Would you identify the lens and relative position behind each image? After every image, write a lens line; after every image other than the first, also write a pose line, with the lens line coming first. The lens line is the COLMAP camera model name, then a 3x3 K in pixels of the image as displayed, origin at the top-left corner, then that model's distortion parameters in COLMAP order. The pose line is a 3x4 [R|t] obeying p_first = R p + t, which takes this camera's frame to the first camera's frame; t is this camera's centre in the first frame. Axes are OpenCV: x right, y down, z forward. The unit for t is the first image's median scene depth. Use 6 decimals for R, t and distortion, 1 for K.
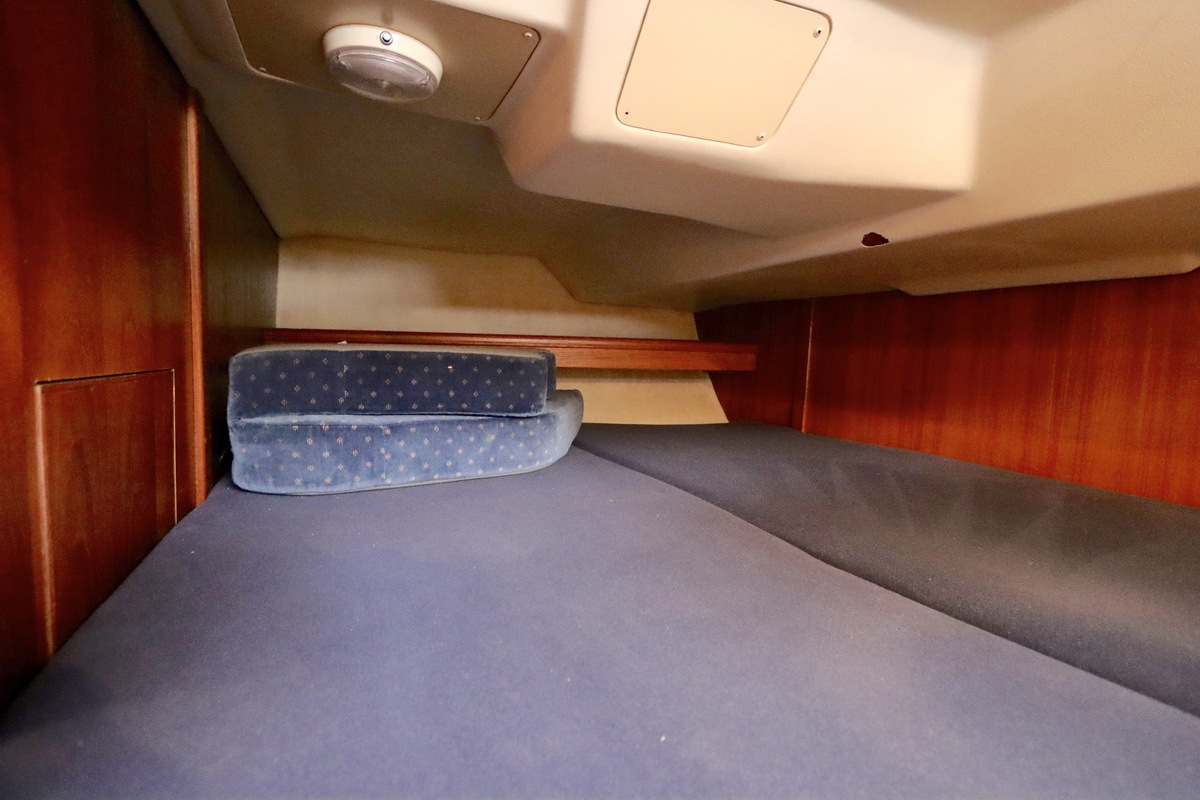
lens RADIAL K [[587.4, 0, 593.5], [0, 587.4, 388.8], [0, 0, 1]] dist [-0.002368, 0.000141]
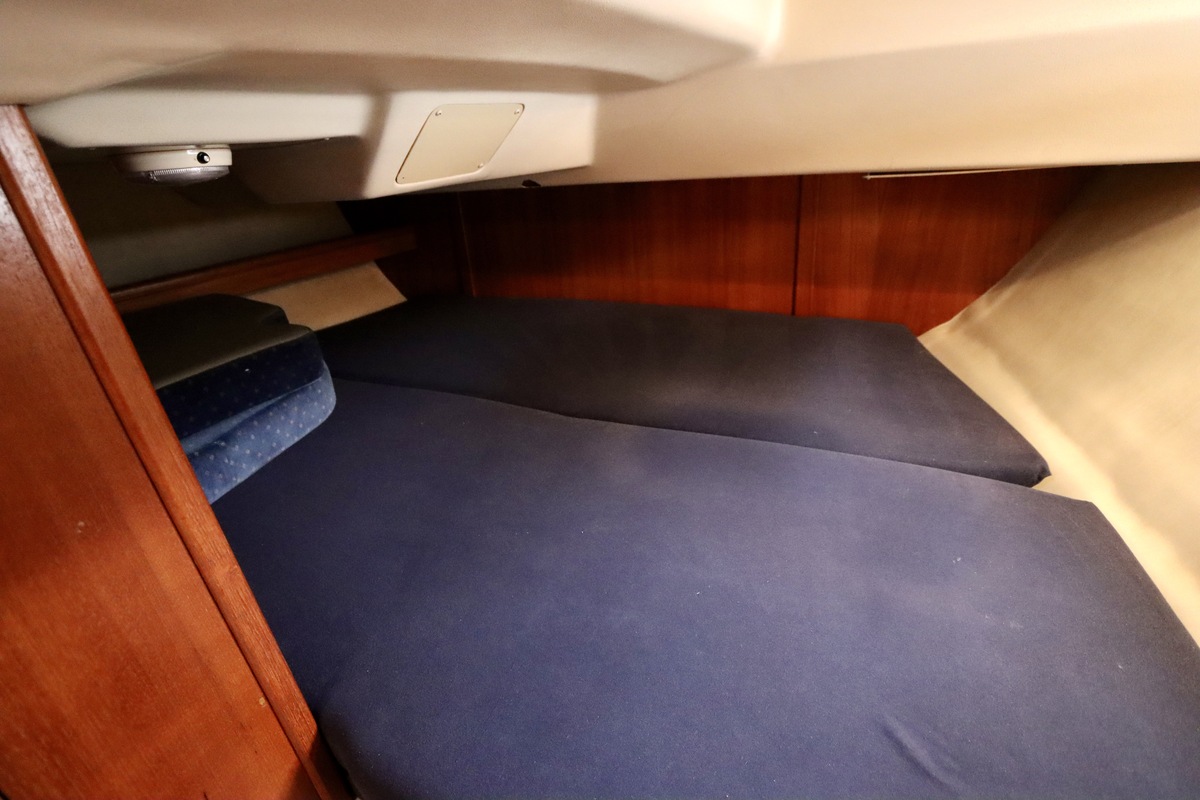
lens RADIAL K [[568.9, 0, 598.6], [0, 568.9, 396.2], [0, 0, 1]] dist [-0.019820, 0.000740]
pose [[0.768330, -0.357858, 0.530666, -0.310374], [0.158301, 0.909583, 0.384186, -0.293411], [-0.620169, -0.211177, 0.755510, -0.245855]]
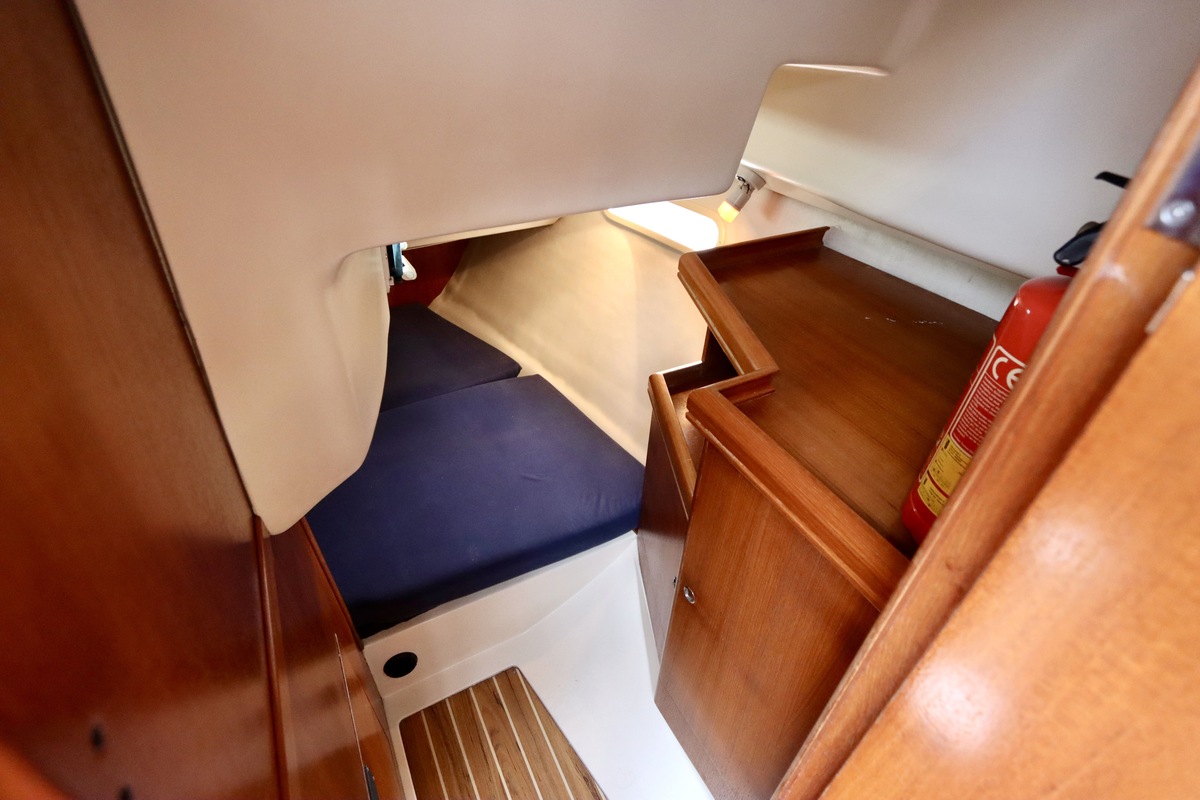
lens RADIAL K [[570.6, 0, 598.3], [0, 570.6, 396.5], [0, 0, 1]] dist [-0.019888, 0.002978]
pose [[-0.069980, -0.628209, 0.774891, -1.153787], [0.049038, 0.773690, 0.631664, -1.042245], [-0.996342, 0.082202, -0.023337, -0.278006]]
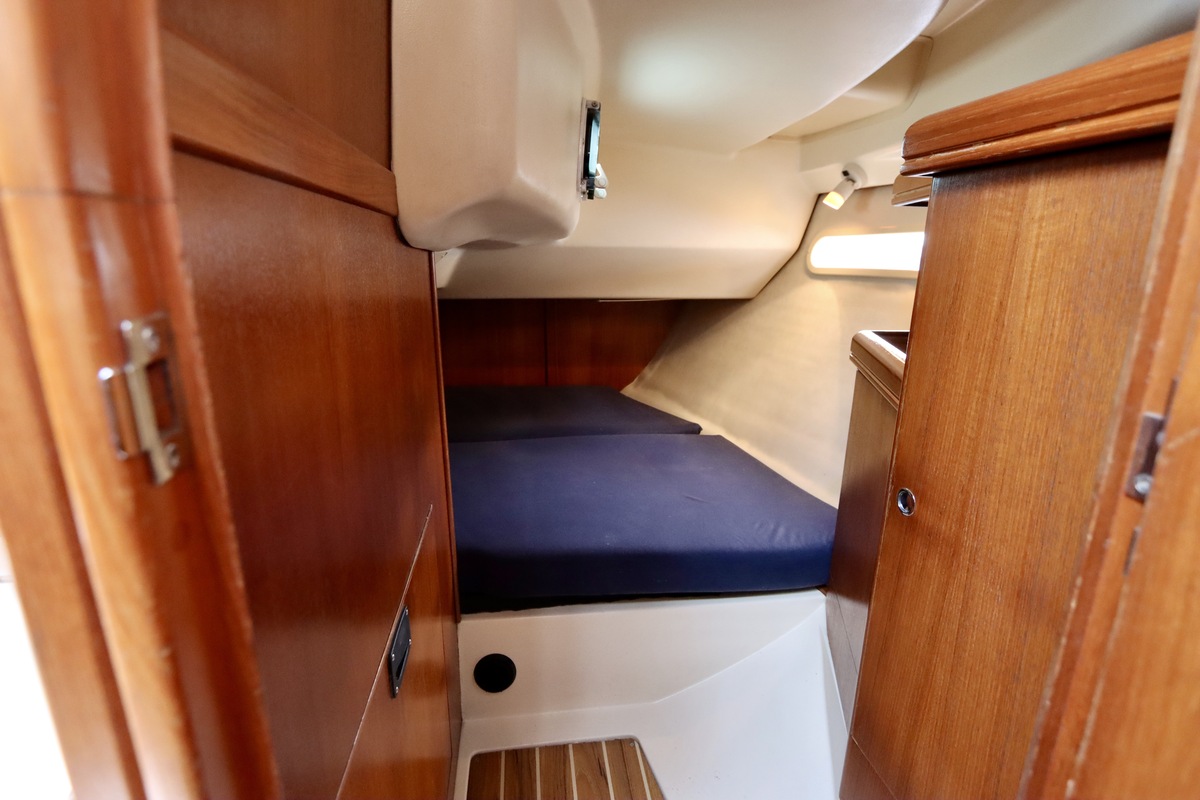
lens RADIAL K [[570.6, 0, 598.3], [0, 570.6, 396.5], [0, 0, 1]] dist [-0.019888, 0.002978]
pose [[0.287494, -0.256089, 0.922911, -1.294360], [0.074739, 0.966652, 0.244944, -0.357220], [-0.954862, -0.001443, 0.297047, -0.291810]]
